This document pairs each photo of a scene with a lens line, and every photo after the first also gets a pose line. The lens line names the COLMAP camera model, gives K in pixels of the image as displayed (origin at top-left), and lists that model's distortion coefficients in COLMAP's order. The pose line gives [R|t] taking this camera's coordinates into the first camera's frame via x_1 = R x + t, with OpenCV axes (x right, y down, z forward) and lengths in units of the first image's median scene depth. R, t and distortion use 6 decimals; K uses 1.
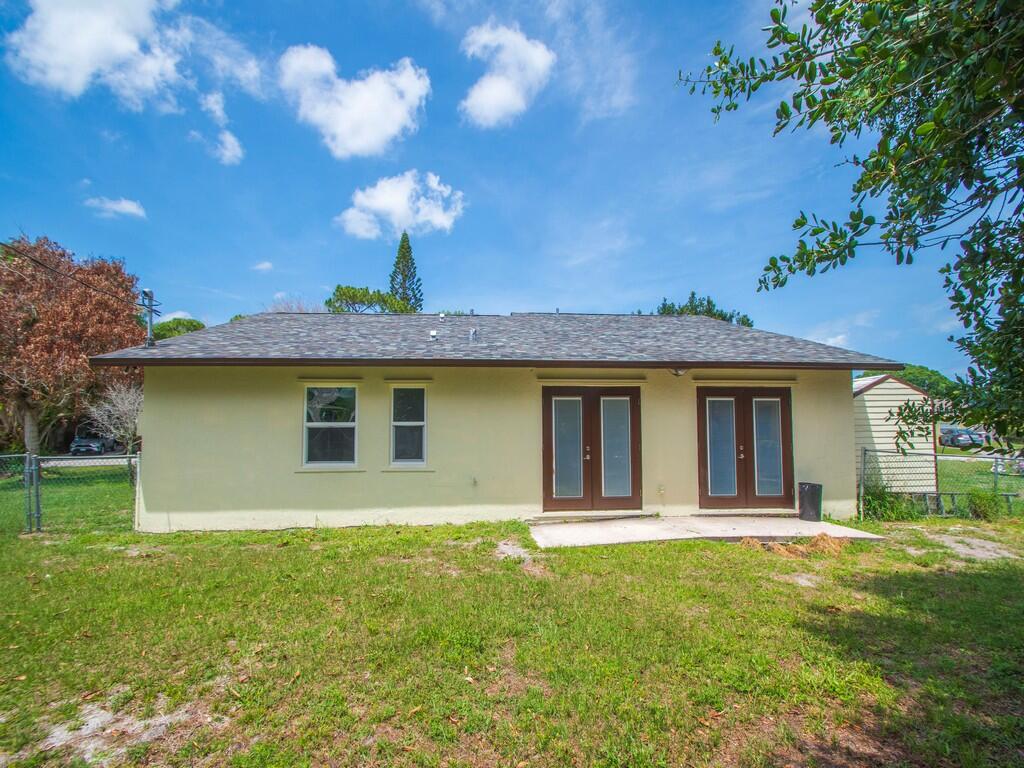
lens RADIAL K [[470.7, 0, 505.3], [0, 470.7, 421.6], [0, 0, 1]] dist [0.000914, -0.000755]
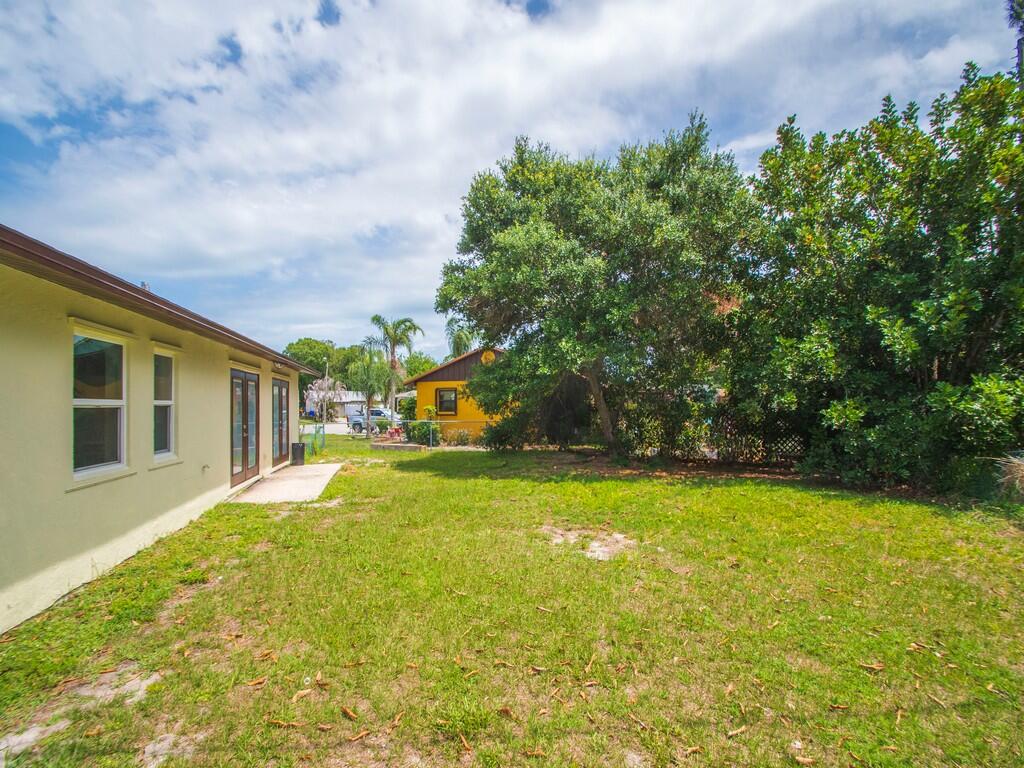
lens RADIAL K [[518.9, 0, 512.0], [0, 518.9, 384.0], [0, 0, 1]] dist [-0.001637, -0.001024]
pose [[-0.222411, 0.043075, 0.974001, -1.155717], [-0.006996, 0.998927, -0.045774, 0.008961], [-0.974928, -0.016995, -0.221871, 0.652147]]
